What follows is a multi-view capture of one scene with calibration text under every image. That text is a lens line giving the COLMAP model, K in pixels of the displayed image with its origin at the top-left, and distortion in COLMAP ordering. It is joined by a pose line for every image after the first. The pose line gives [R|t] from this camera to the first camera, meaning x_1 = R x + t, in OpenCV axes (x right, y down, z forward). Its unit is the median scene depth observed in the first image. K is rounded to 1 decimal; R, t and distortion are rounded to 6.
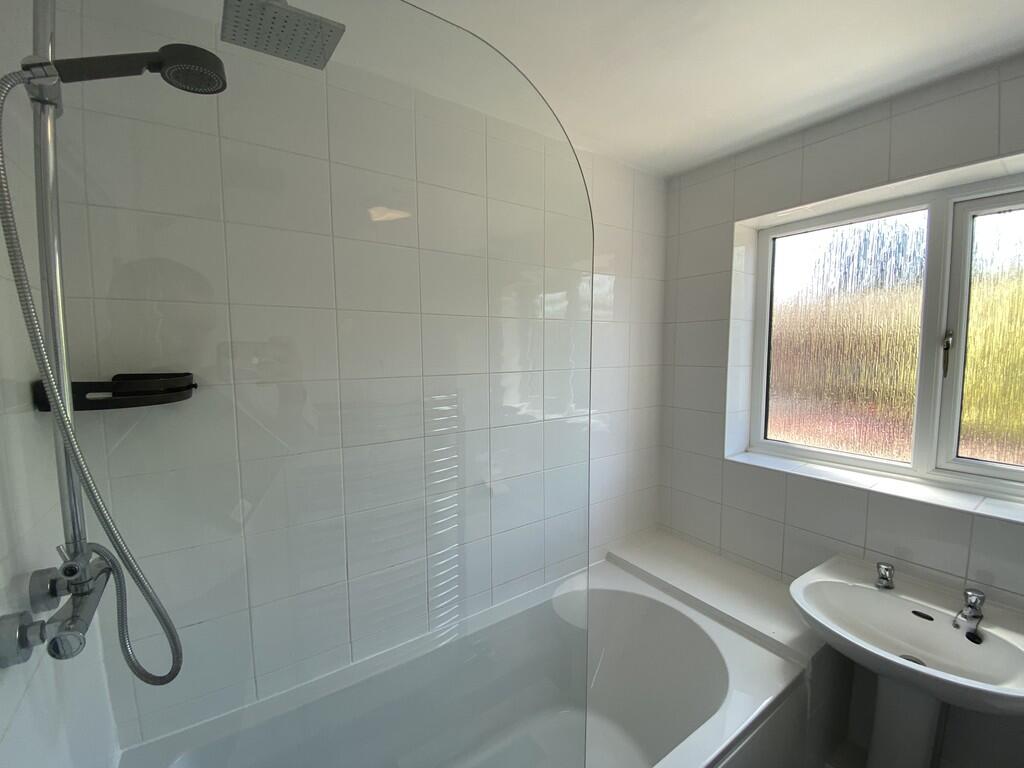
lens RADIAL K [[415.1, 0, 512.2], [0, 415.1, 382.9], [0, 0, 1]] dist [-0.003558, -0.000798]
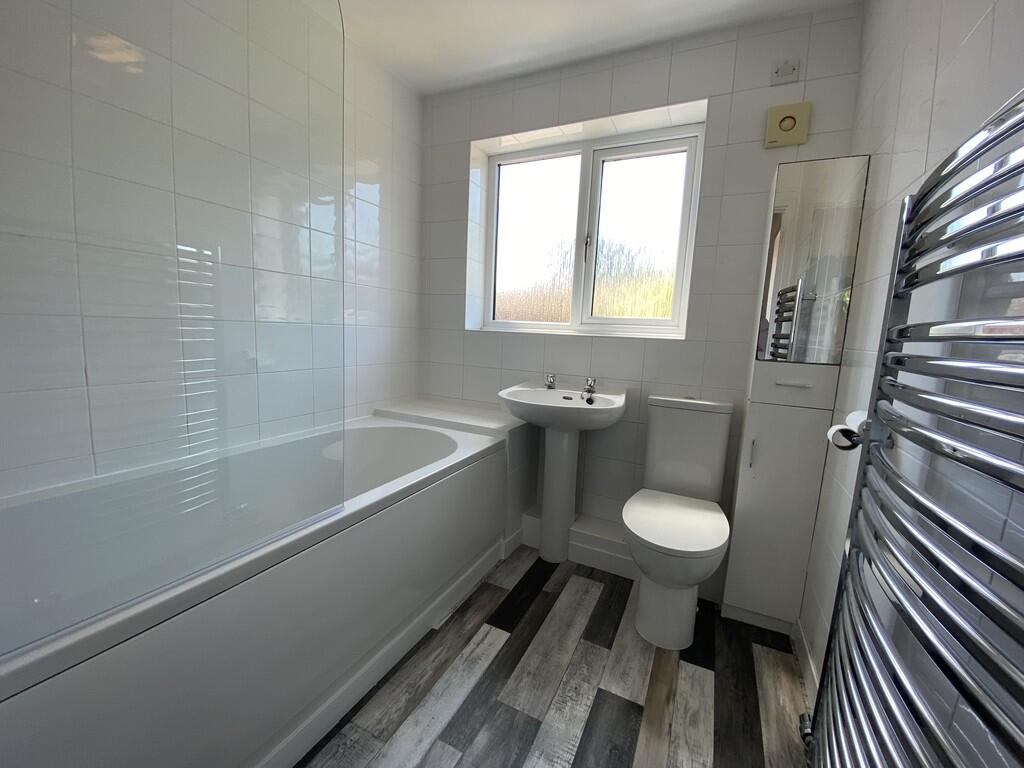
lens RADIAL K [[415.1, 0, 510.9], [0, 415.1, 385.2], [0, 0, 1]] dist [-0.003558, -0.000798]
pose [[0.868201, -0.025032, 0.495581, -0.013153], [-0.003932, 0.998348, 0.057315, 0.284048], [-0.496197, -0.051709, 0.866669, -0.211892]]
